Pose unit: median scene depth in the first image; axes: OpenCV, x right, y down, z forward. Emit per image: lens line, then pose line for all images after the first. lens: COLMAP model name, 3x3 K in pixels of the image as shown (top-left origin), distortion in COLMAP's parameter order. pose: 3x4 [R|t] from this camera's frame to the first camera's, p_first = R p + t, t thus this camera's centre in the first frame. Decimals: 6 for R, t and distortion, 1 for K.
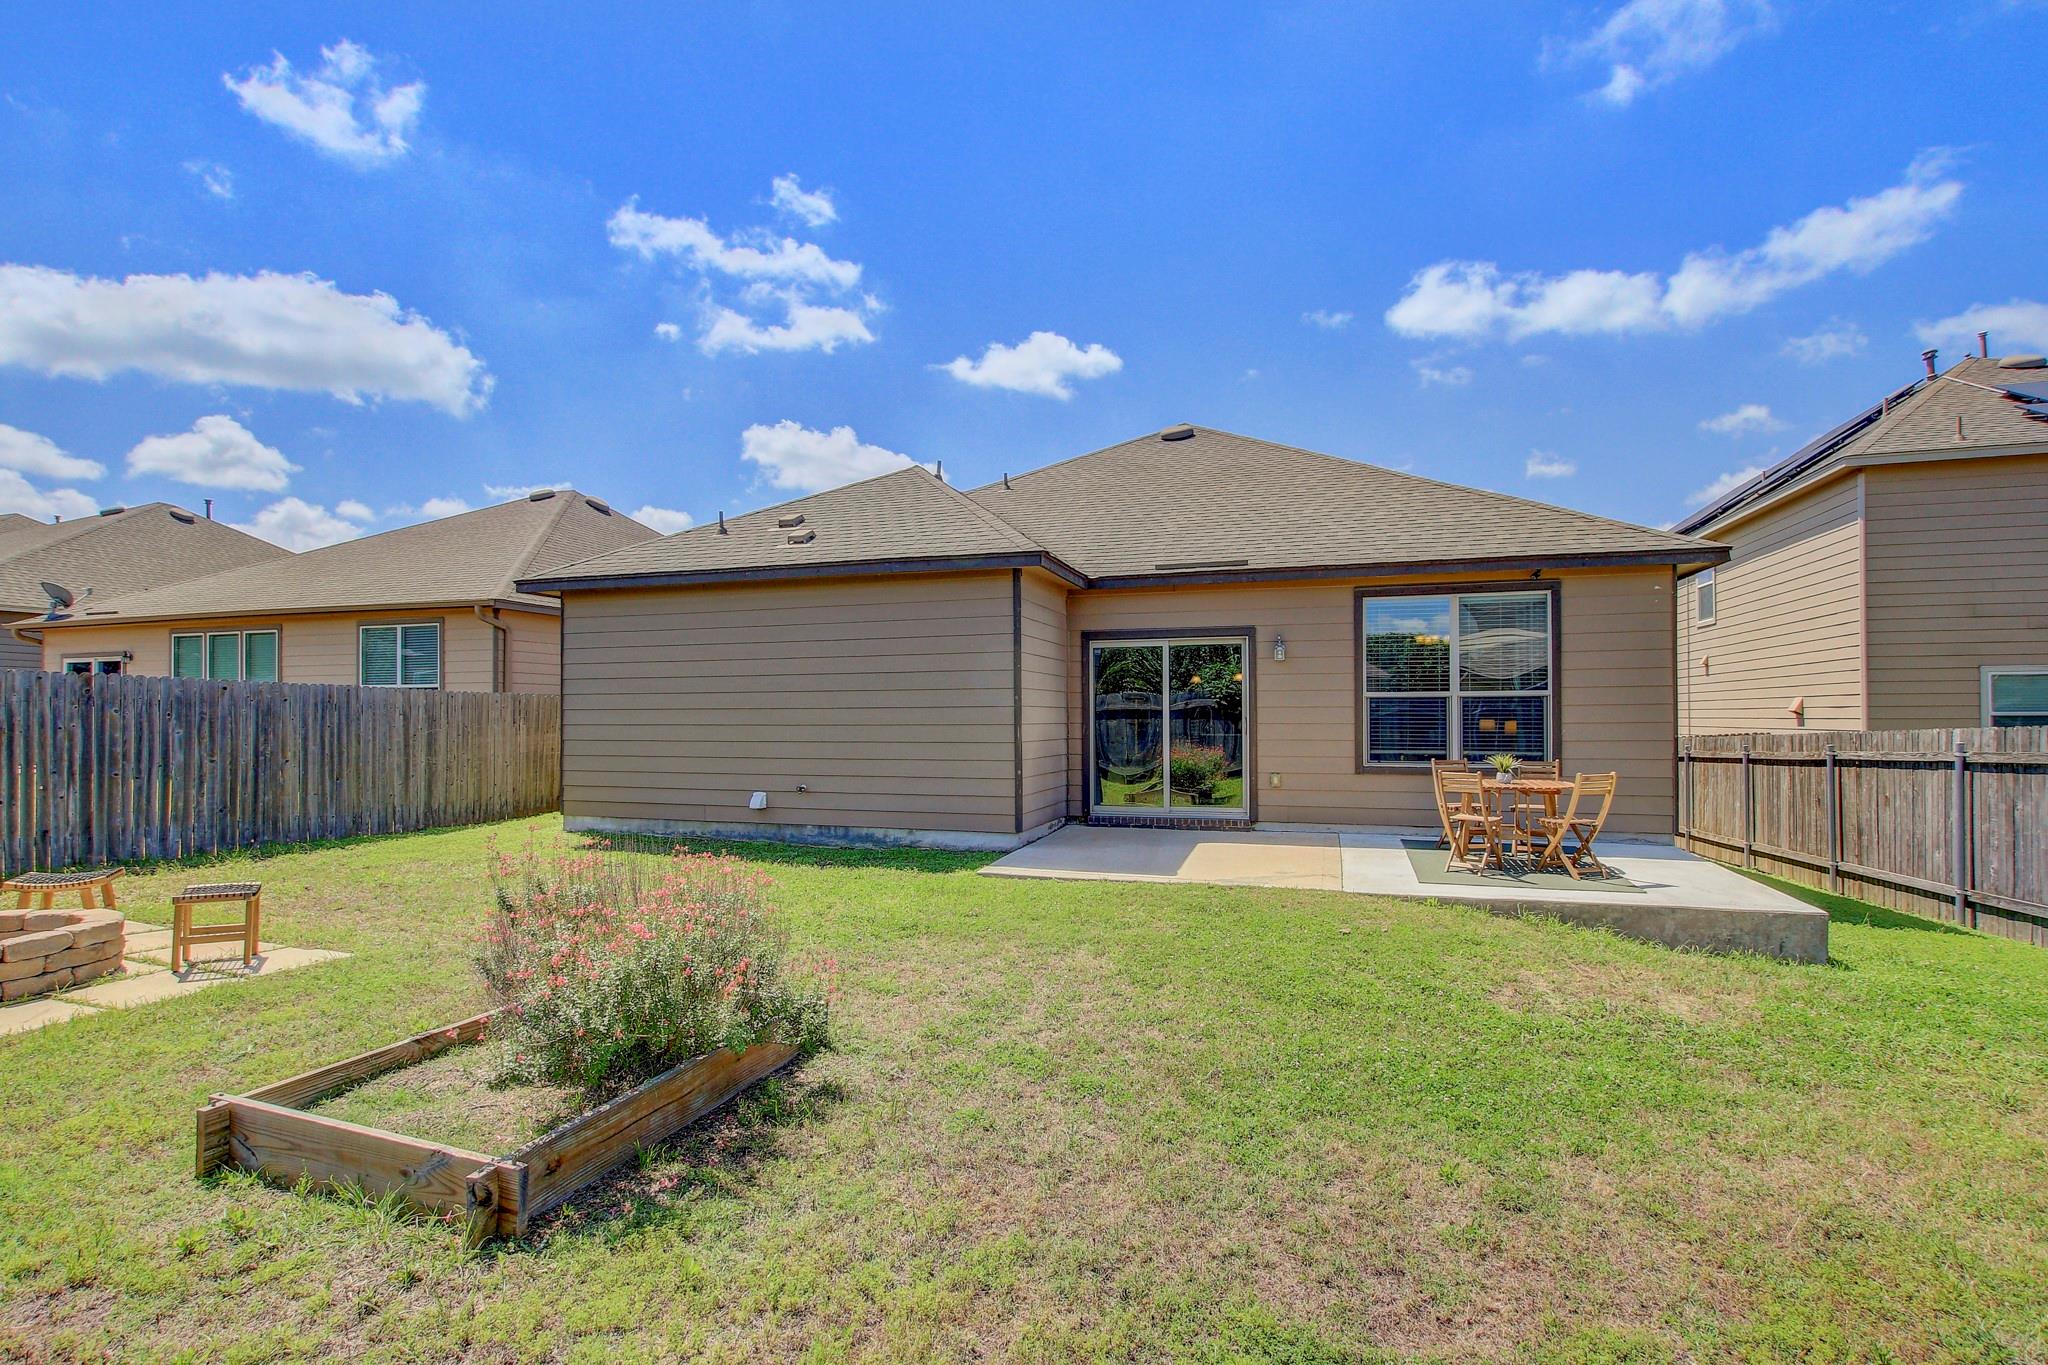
lens RADIAL K [[943.4, 0, 1024.0], [0, 943.4, 682.5], [0, 0, 1]] dist [-0.005598, 0.000192]
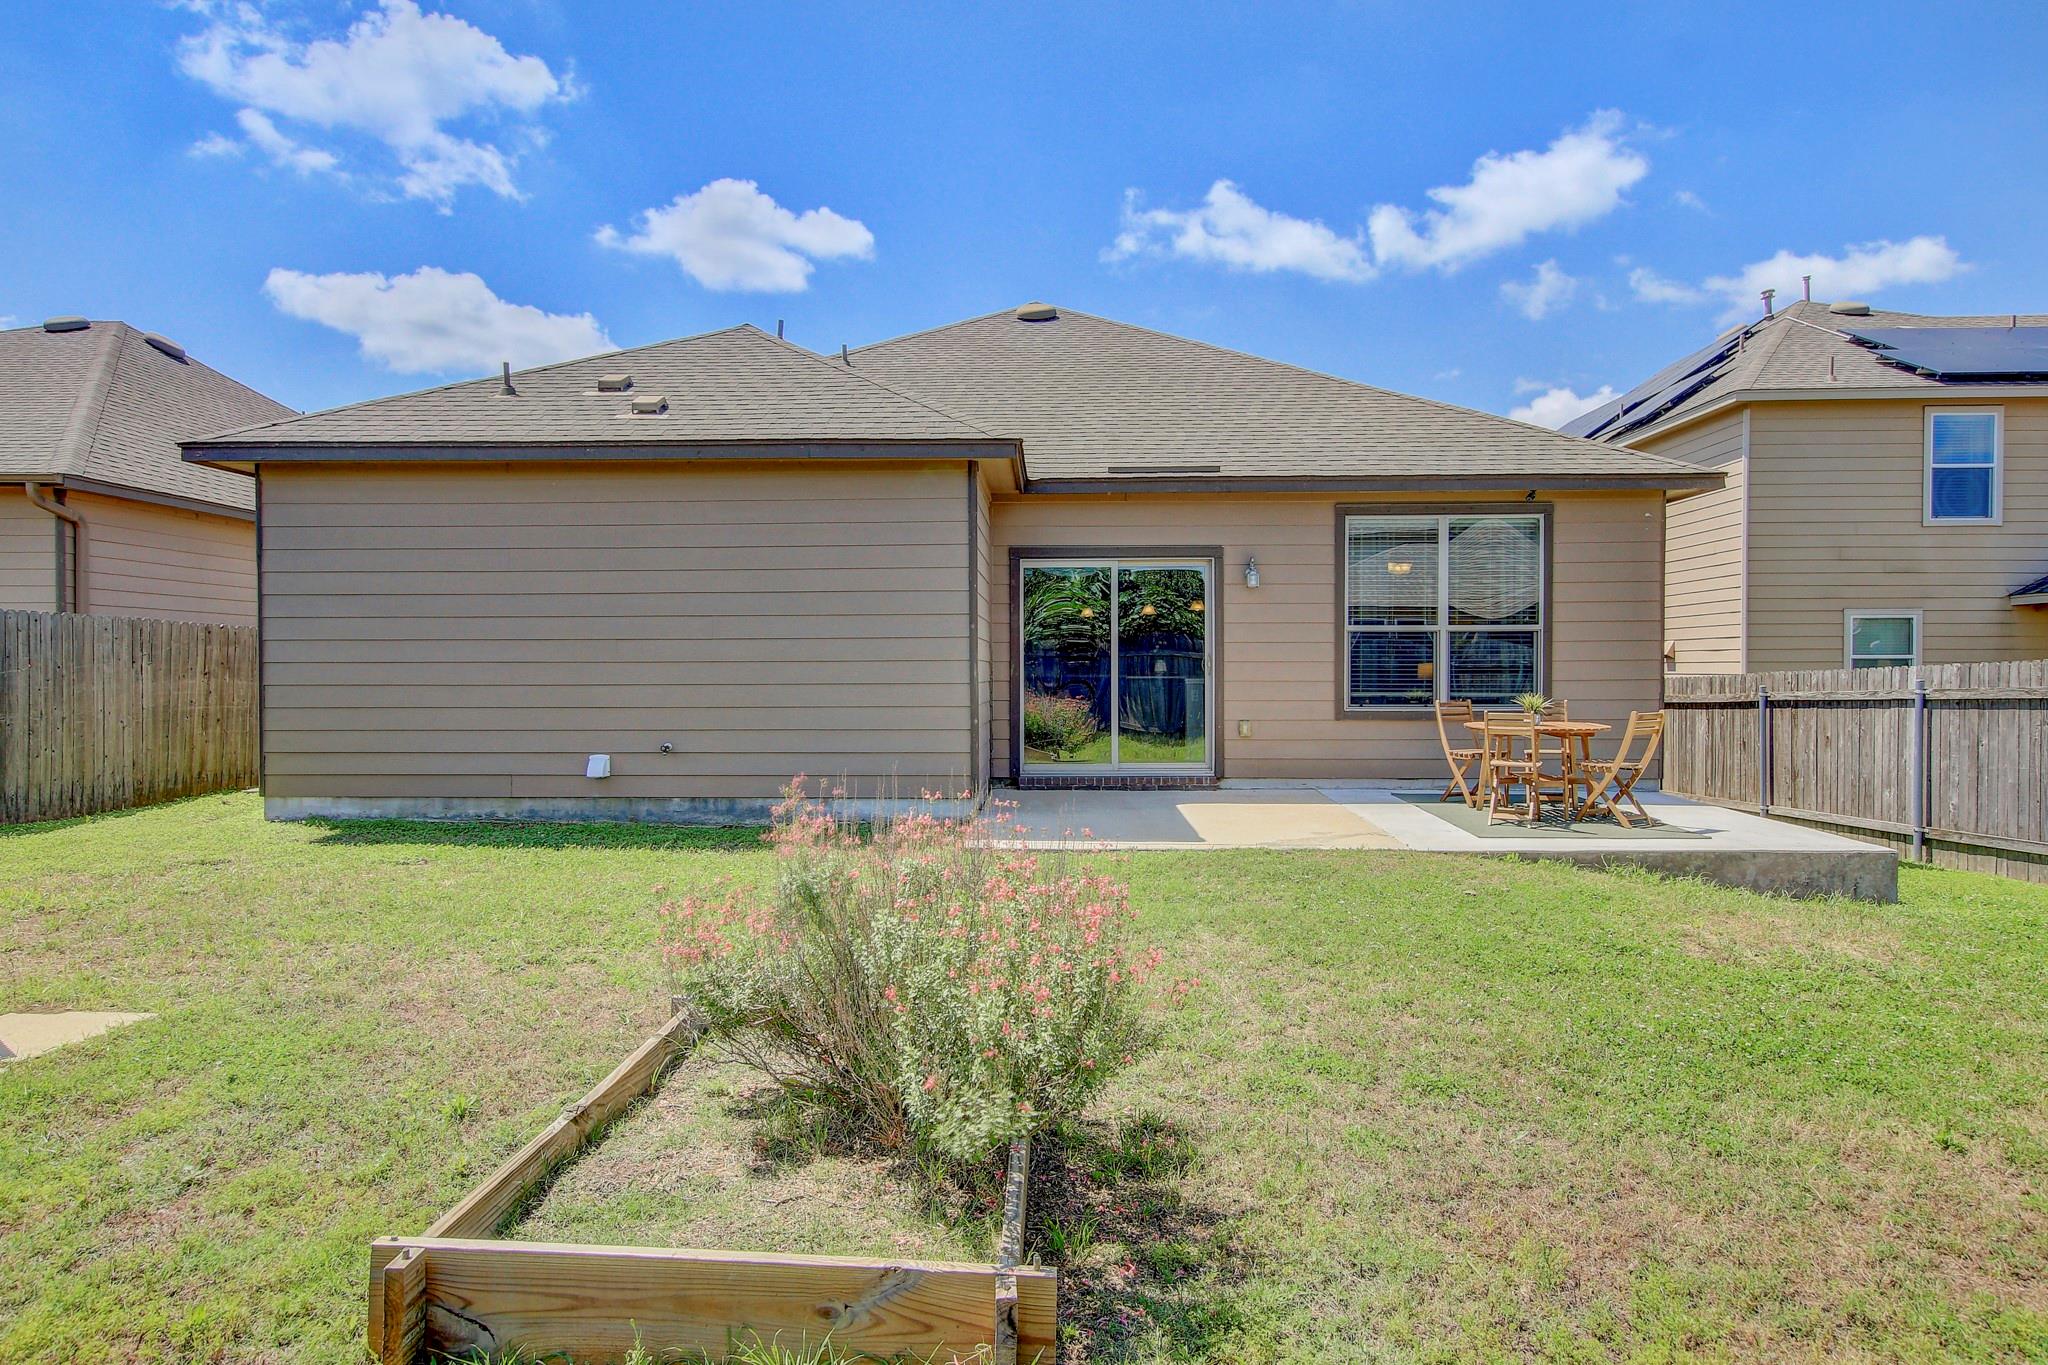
lens RADIAL K [[1148.9, 0, 1028.3], [0, 1148.9, 662.4], [0, 0, 1]] dist [0.017083, 0.000780]
pose [[0.962108, 0.002039, 0.272661, -0.207780], [-0.010376, 0.999522, 0.029139, 0.016399], [-0.272471, -0.030864, 0.961669, 0.062839]]
